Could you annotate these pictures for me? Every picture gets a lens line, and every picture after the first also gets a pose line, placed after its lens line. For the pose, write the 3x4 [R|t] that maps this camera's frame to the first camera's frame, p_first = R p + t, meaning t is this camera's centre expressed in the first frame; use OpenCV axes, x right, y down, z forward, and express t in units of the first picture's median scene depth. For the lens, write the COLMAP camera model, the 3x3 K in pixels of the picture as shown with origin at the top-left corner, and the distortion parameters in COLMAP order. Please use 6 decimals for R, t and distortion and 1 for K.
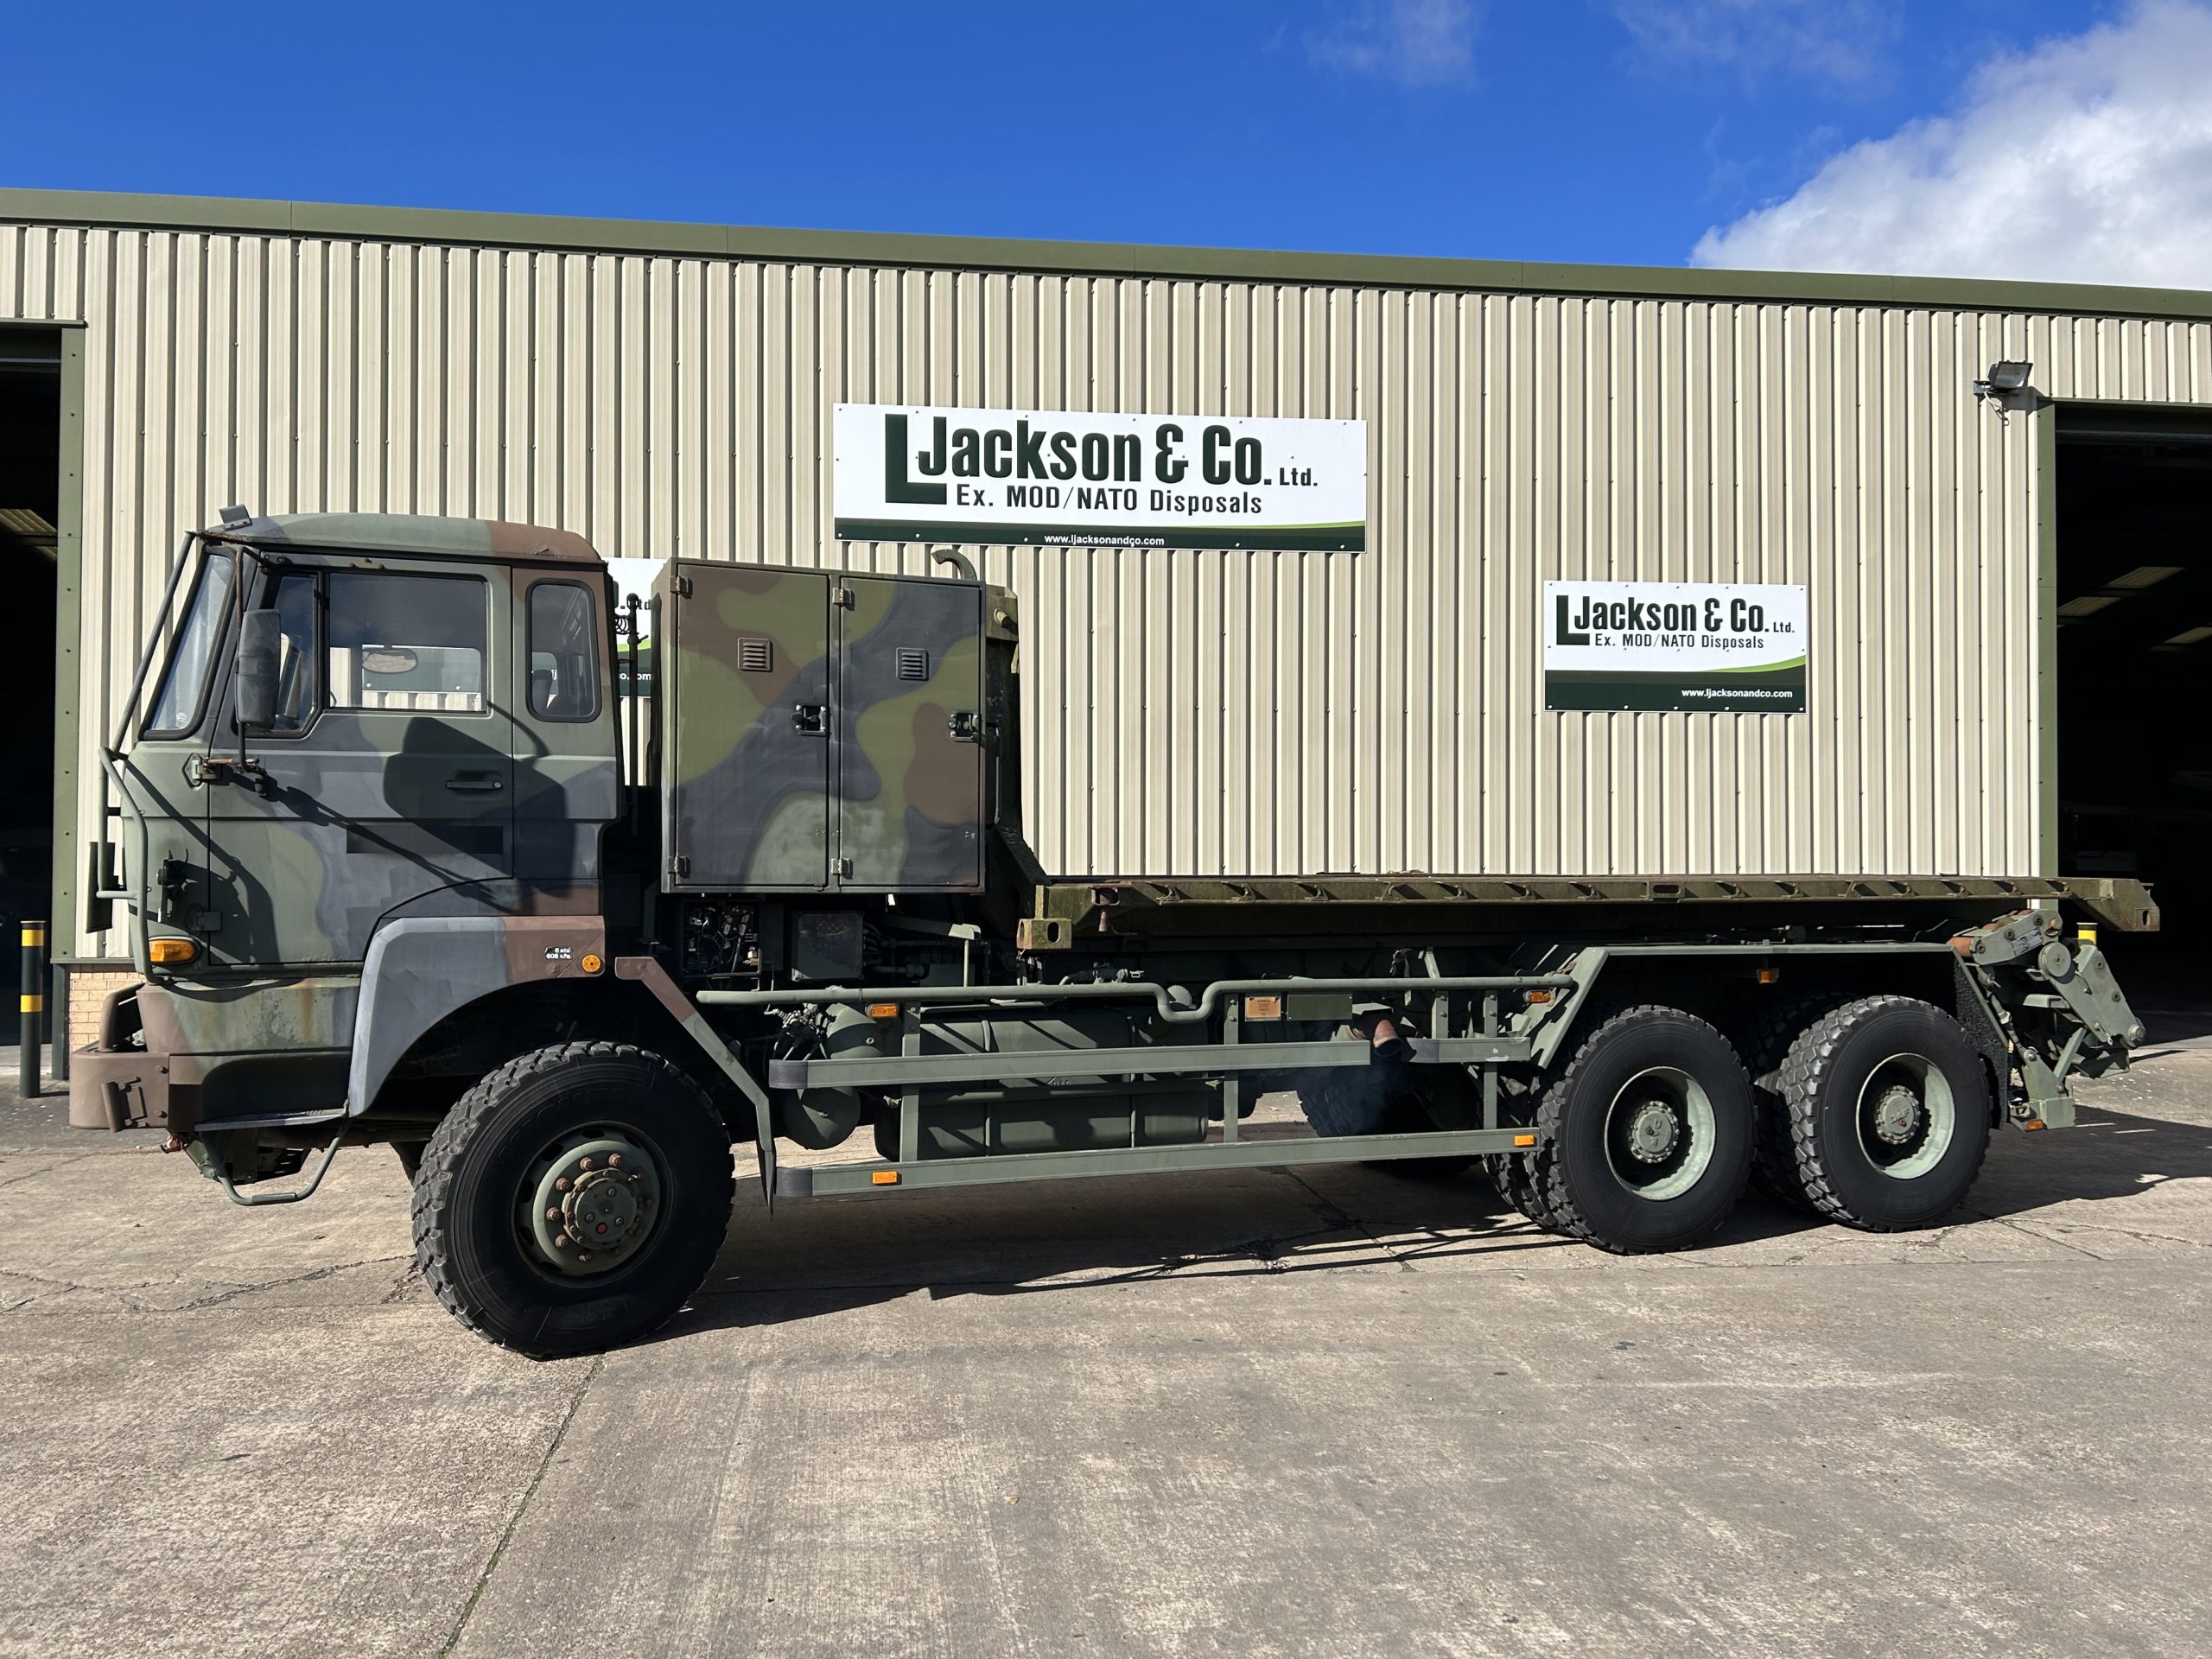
lens RADIAL K [[1664.4, 0, 1088.2], [0, 1664.4, 844.8], [0, 0, 1]] dist [0.064866, -0.070559]
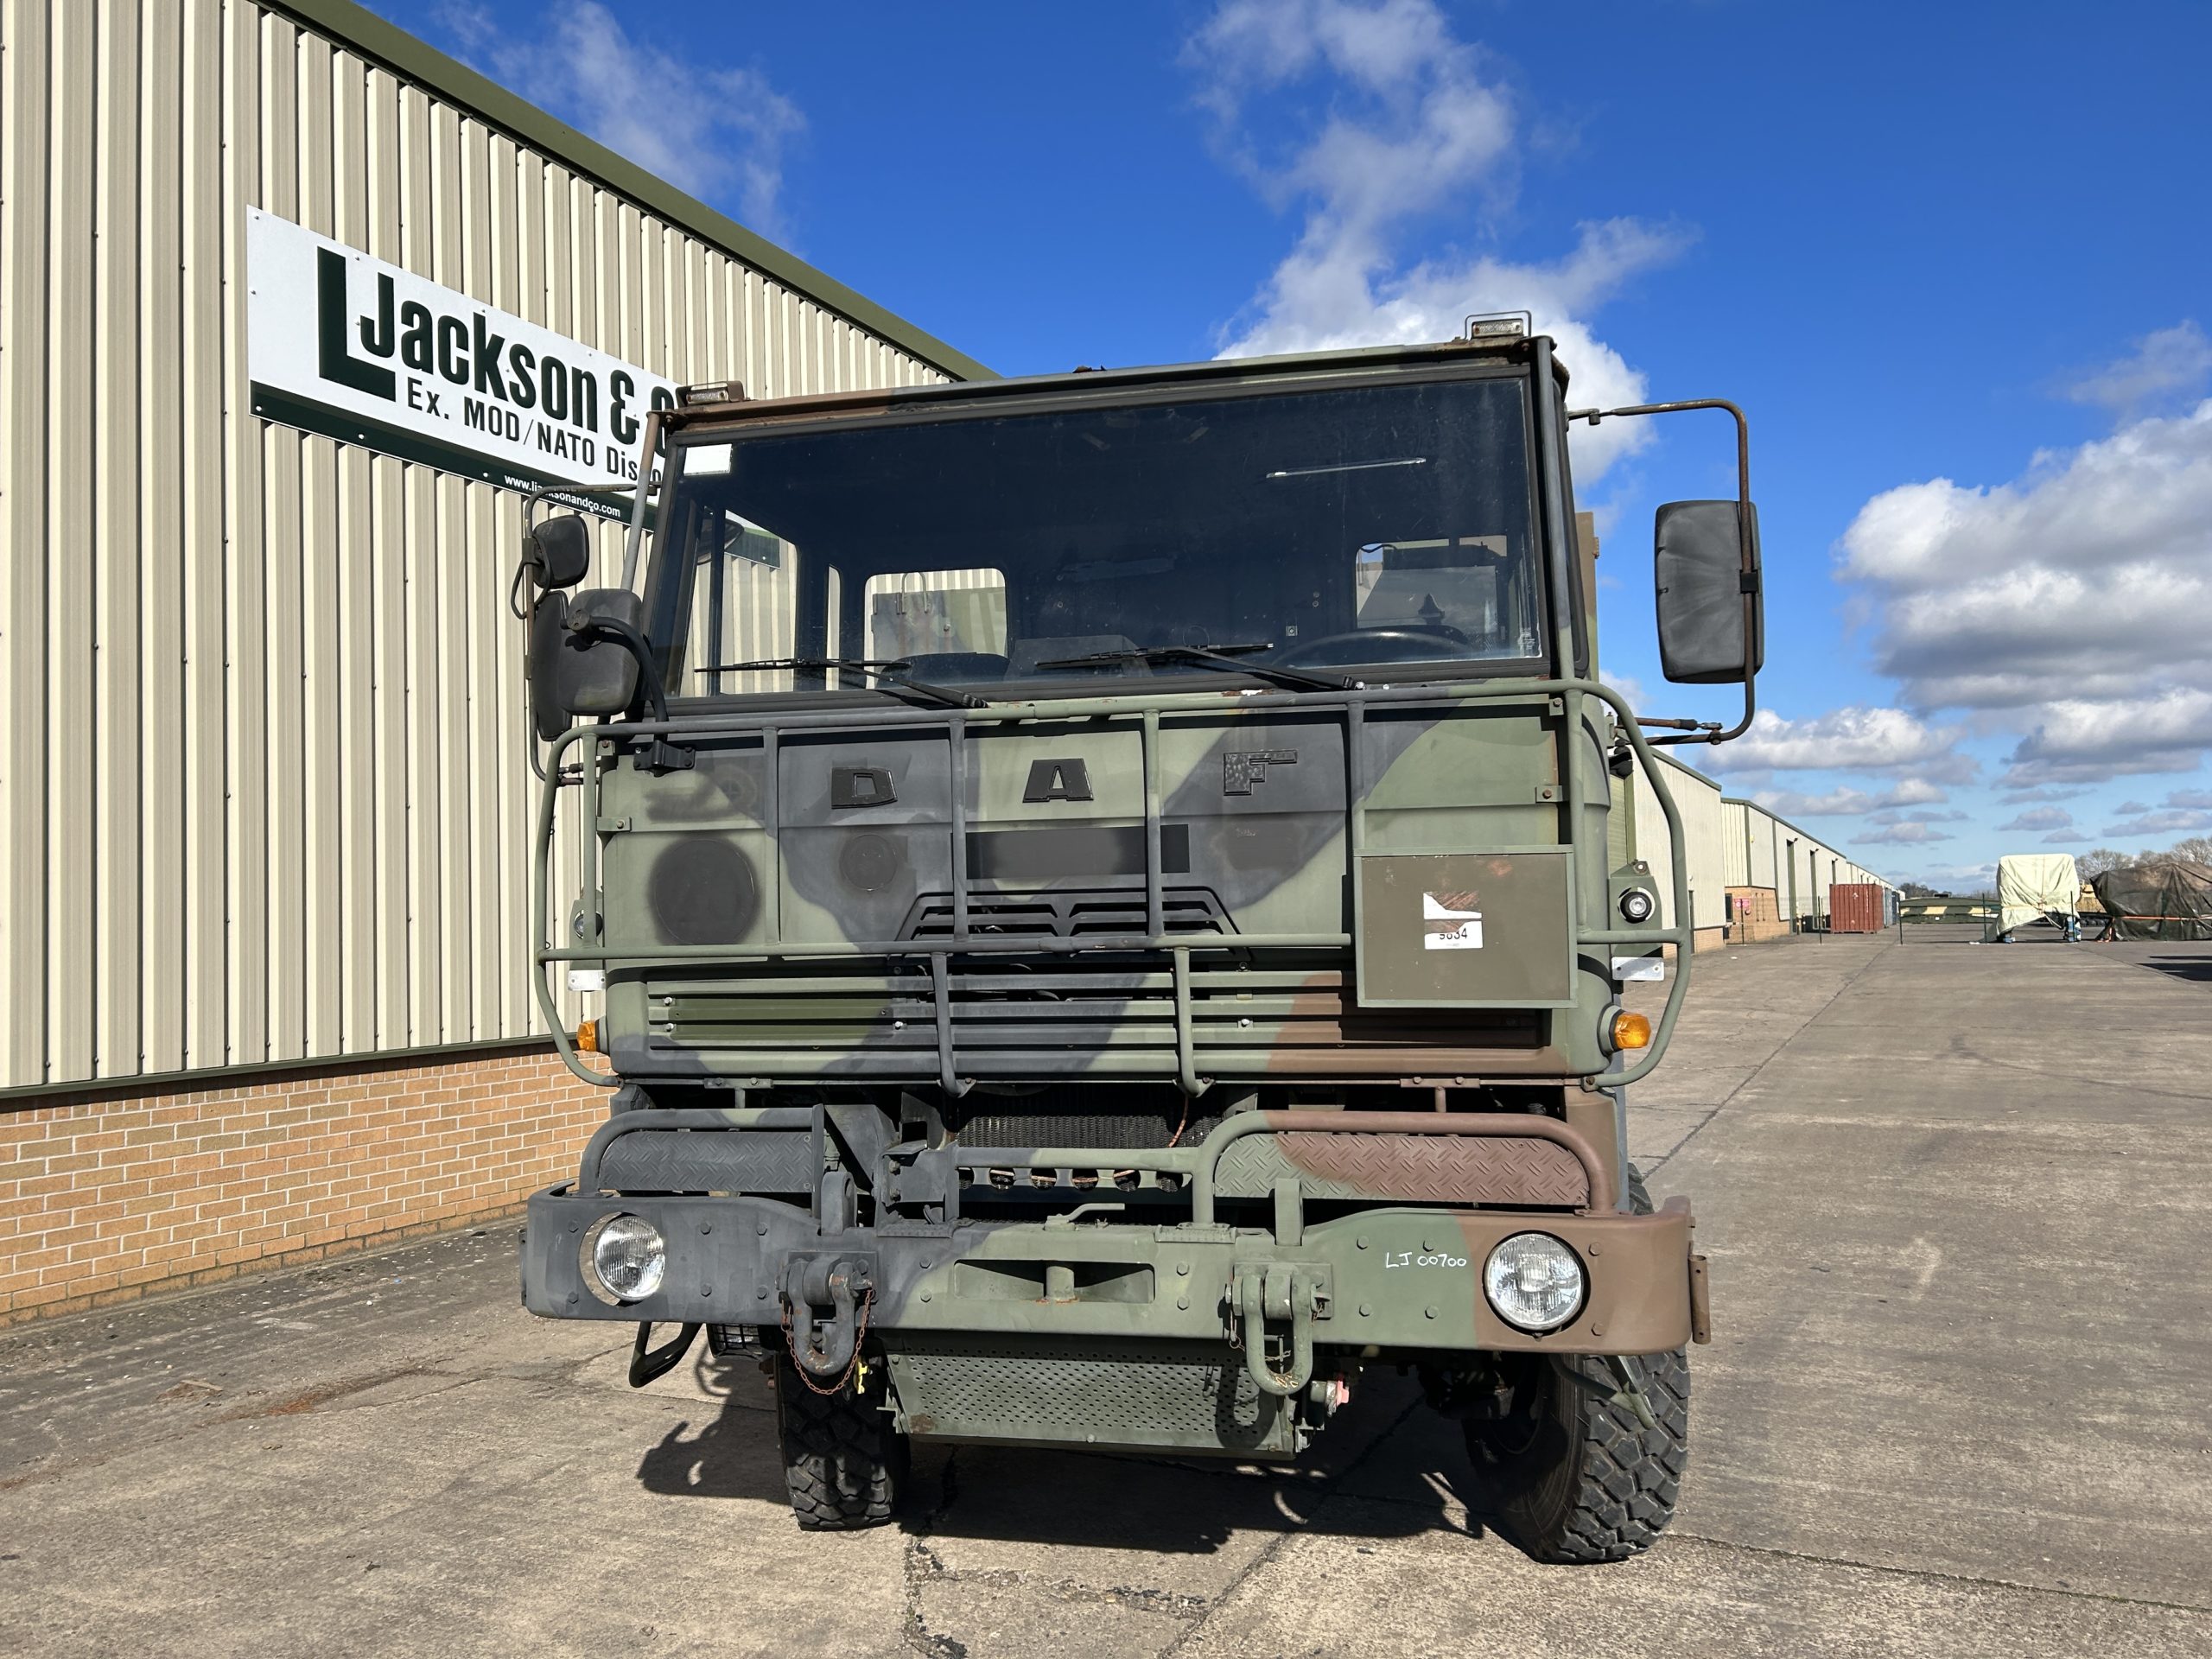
lens RADIAL K [[1664.4, 0, 1124.0], [0, 1664.4, 840.5], [0, 0, 1]] dist [0.064866, -0.070559]
pose [[0.529380, 0.026830, 0.847961, -0.510131], [0.007899, 0.999301, -0.036549, 0.007352], [-0.848348, 0.026046, 0.528798, 0.370752]]
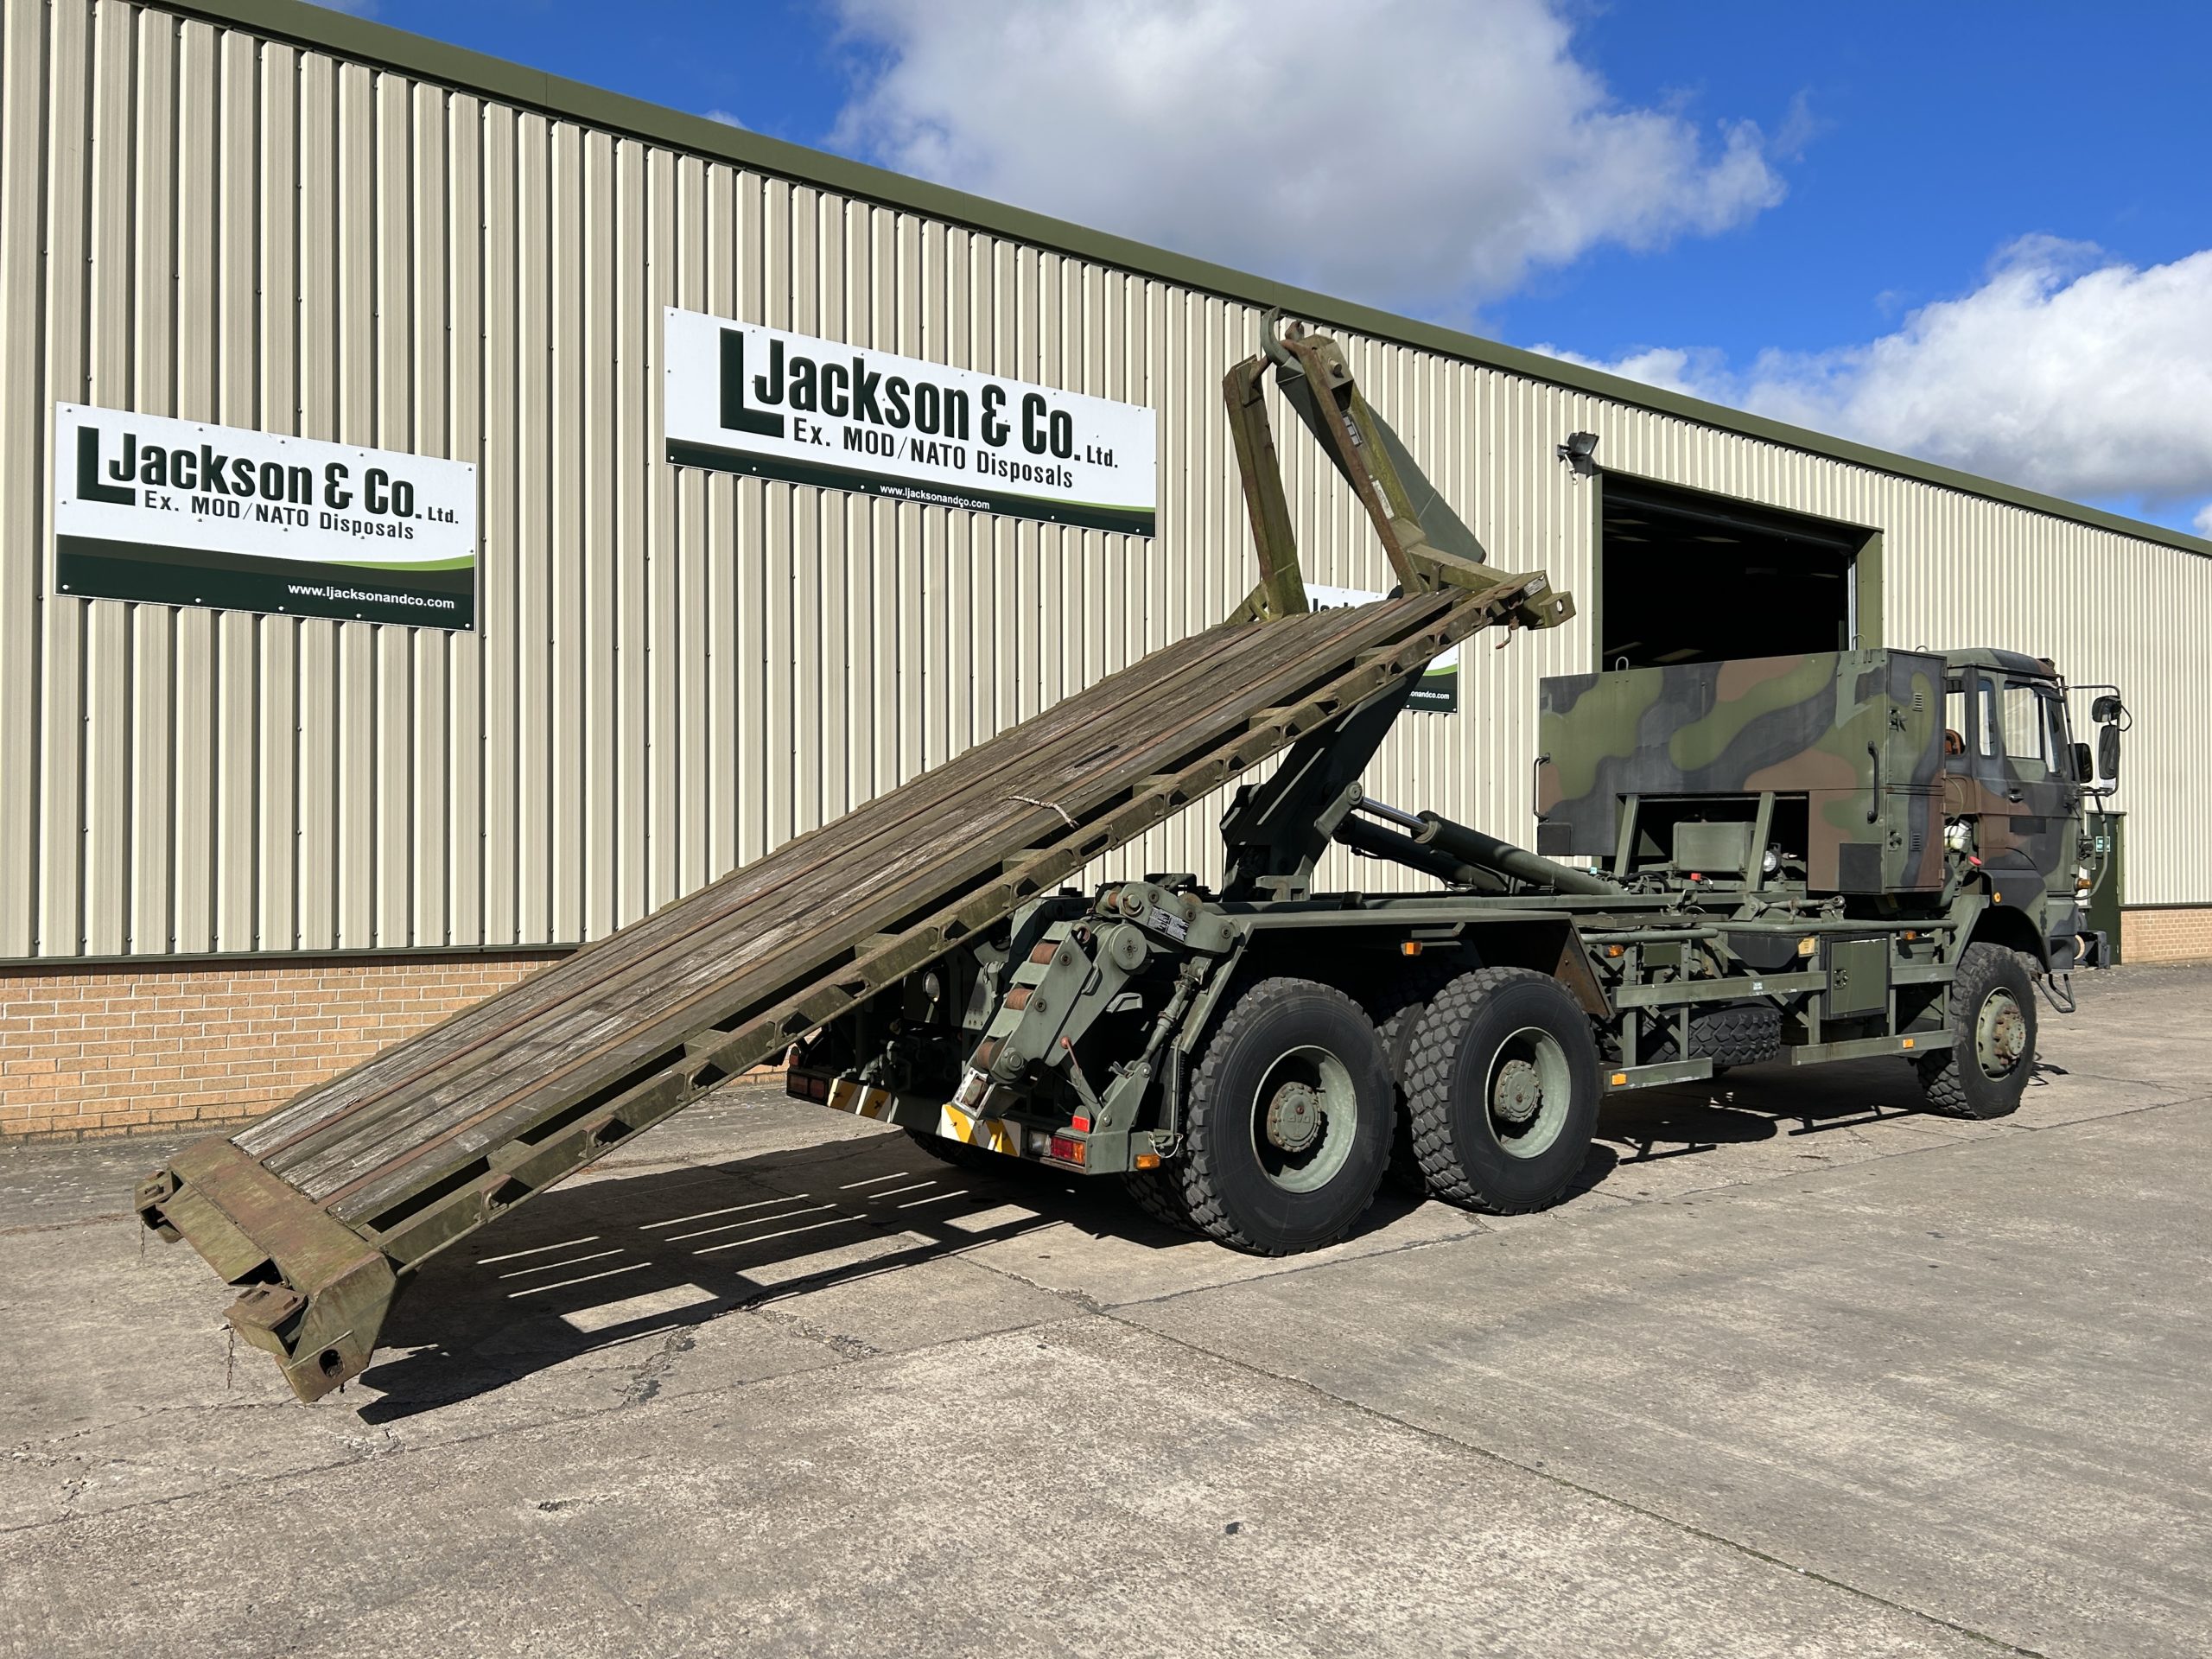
lens RADIAL K [[1664.4, 0, 1094.3], [0, 1664.4, 843.5], [0, 0, 1]] dist [0.064866, -0.070559]
pose [[0.865401, 0.005638, 0.501049, -0.388230], [-0.009381, 0.999944, 0.004950, 0.009236], [-0.500993, -0.008984, 0.865405, 0.128349]]
